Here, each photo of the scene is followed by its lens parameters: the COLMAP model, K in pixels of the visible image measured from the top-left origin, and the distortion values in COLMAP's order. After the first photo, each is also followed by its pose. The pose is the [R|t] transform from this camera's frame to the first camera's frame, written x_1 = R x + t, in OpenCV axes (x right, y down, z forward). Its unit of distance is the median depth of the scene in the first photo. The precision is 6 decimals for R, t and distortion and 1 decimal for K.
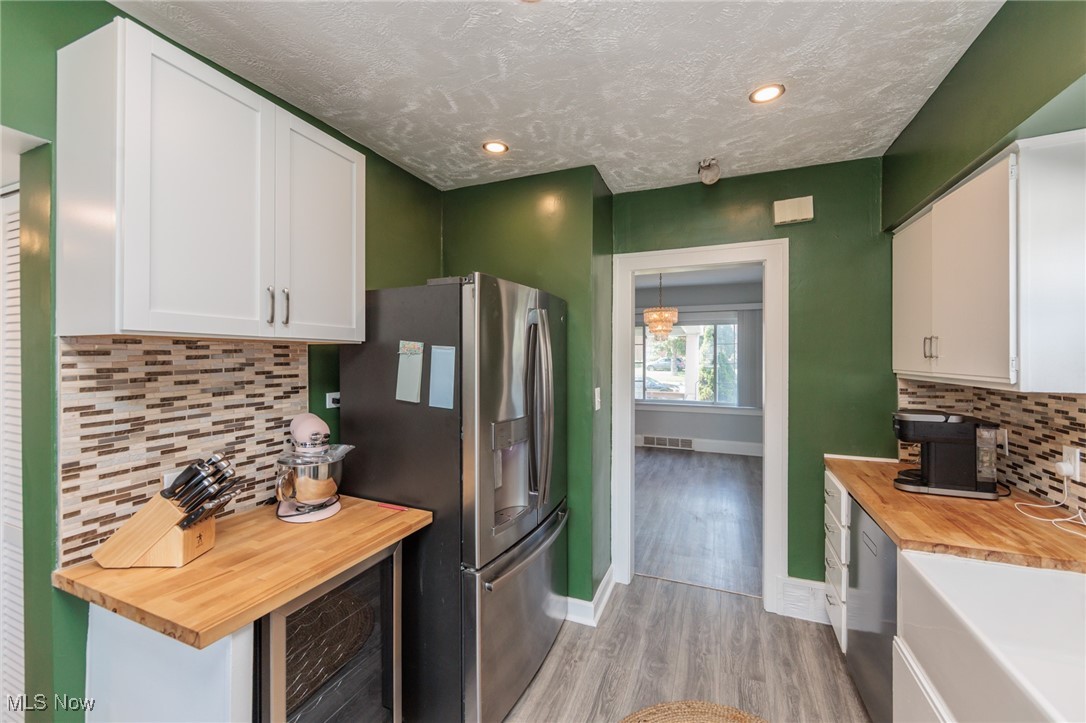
lens RADIAL K [[431.7, 0, 543.2], [0, 431.7, 357.7], [0, 0, 1]] dist [0.000027, 0.000058]
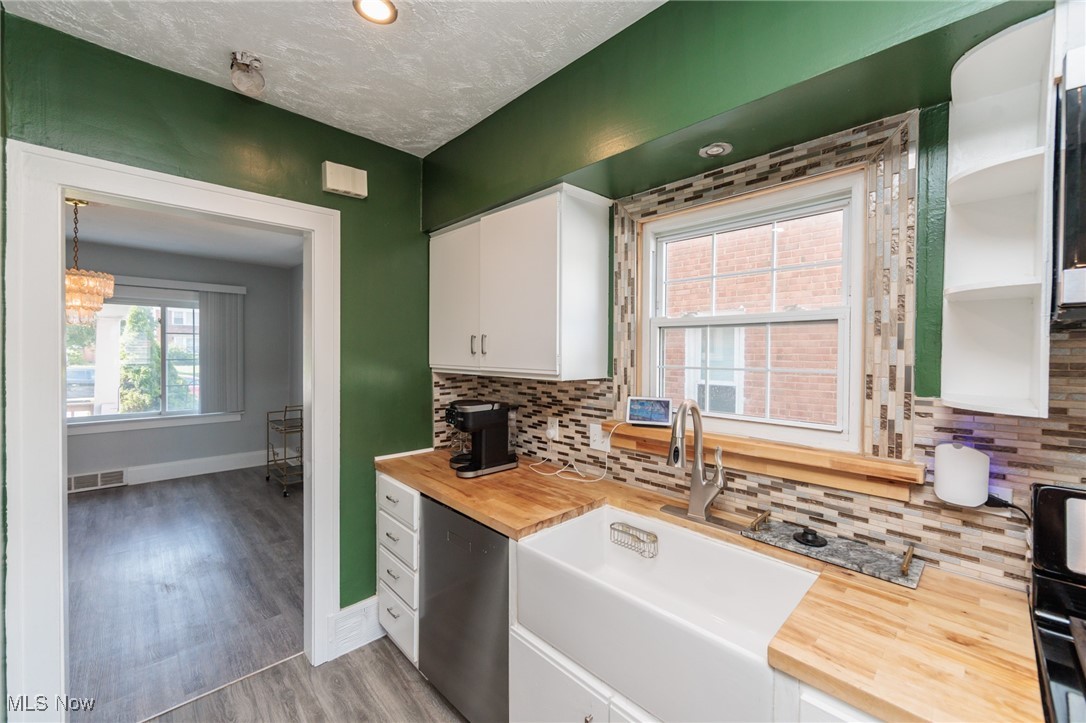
lens RADIAL K [[431.7, 0, 542.7], [0, 431.7, 357.6], [0, 0, 1]] dist [0.000027, 0.000058]
pose [[0.400107, -0.010406, 0.916410, -0.066477], [-0.002953, 0.999916, 0.012643, -0.004591], [-0.916464, -0.007765, 0.400042, 0.401983]]
